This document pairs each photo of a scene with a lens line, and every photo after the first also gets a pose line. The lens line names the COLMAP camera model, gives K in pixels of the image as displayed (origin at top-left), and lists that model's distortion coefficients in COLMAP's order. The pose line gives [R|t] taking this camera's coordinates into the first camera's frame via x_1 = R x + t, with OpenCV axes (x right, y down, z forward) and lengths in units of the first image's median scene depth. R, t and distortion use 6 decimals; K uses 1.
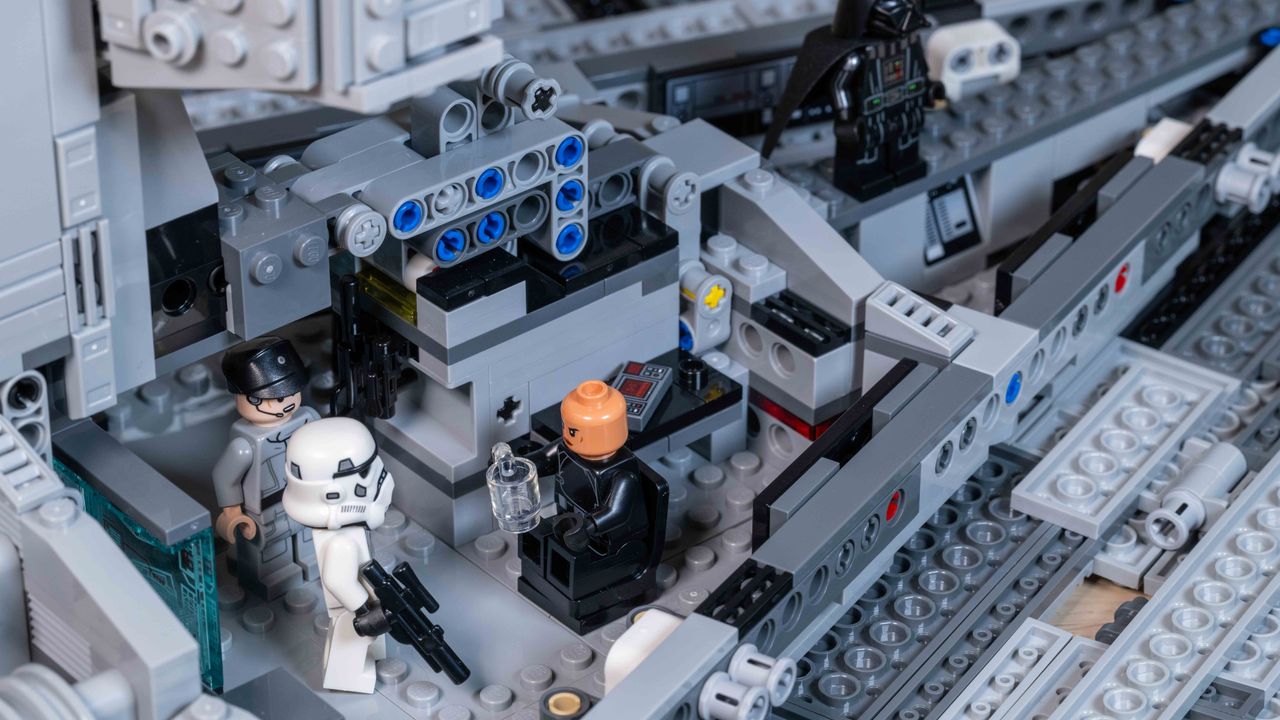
lens RADIAL K [[3963.5, 0, 640.0], [0, 3963.5, 360.0], [0, 0, 1]] dist [-0.033632, 1.023980]
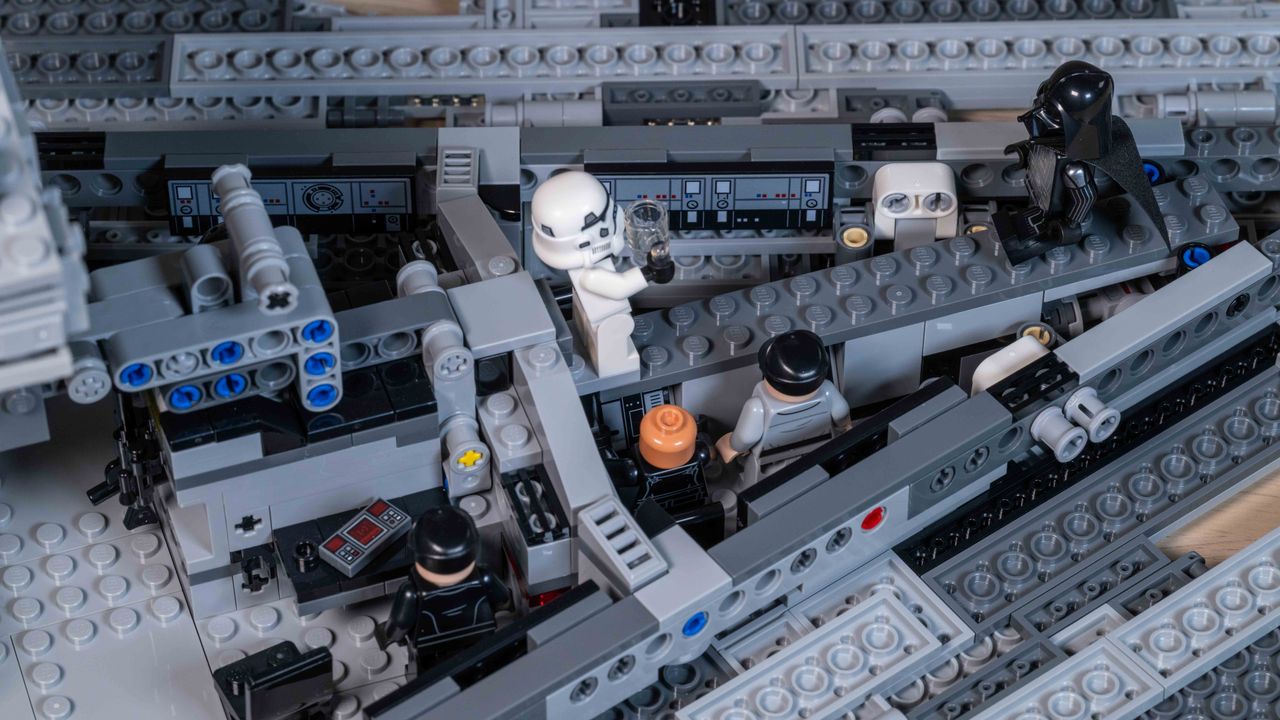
lens RADIAL K [[3963.5, 0, 640.0], [0, 3963.5, 360.0], [0, 0, 1]] dist [-0.033632, 1.023980]
pose [[0.929234, 0.262323, -0.260214, 0.346318], [-0.187835, 0.941831, 0.278698, -0.361743], [0.318187, -0.210098, 0.924454, 0.023014]]
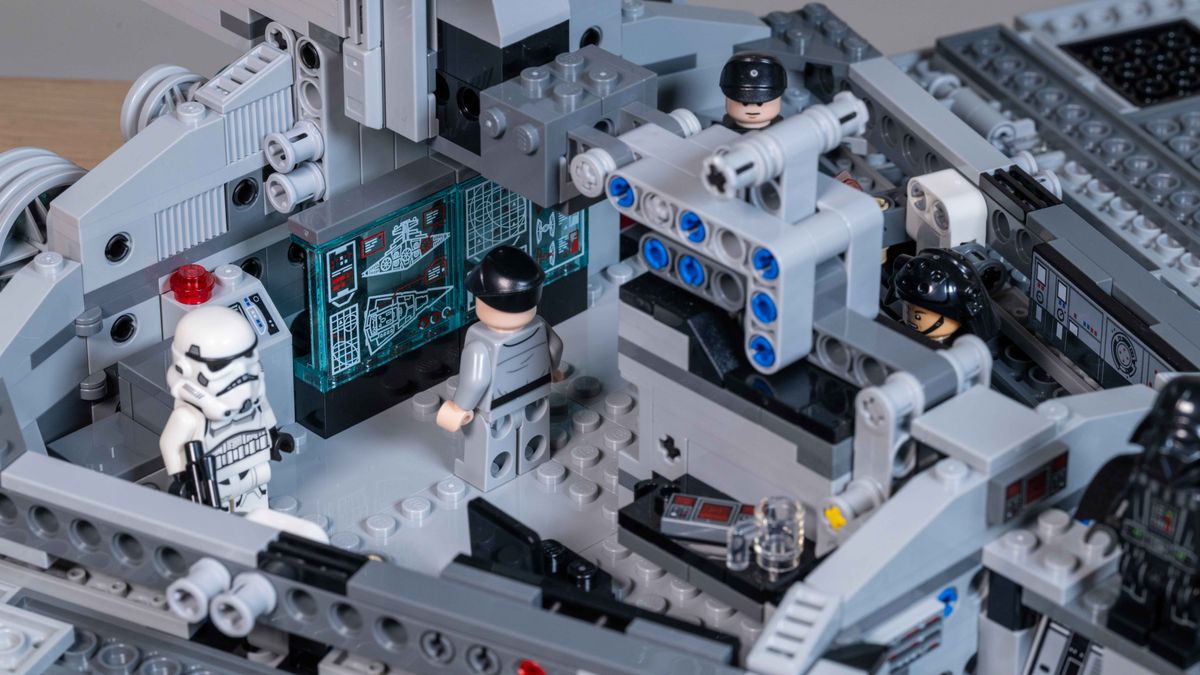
lens RADIAL K [[3715.8, 0, 600.0], [0, 3715.8, 337.5], [0, 0, 1]] dist [-0.033632, 1.023980]
pose [[0.081928, 0.515131, -0.853187, 0.777150], [-0.542695, 0.741078, 0.395330, -0.381619], [0.835924, 0.430632, 0.340274, 0.653129]]
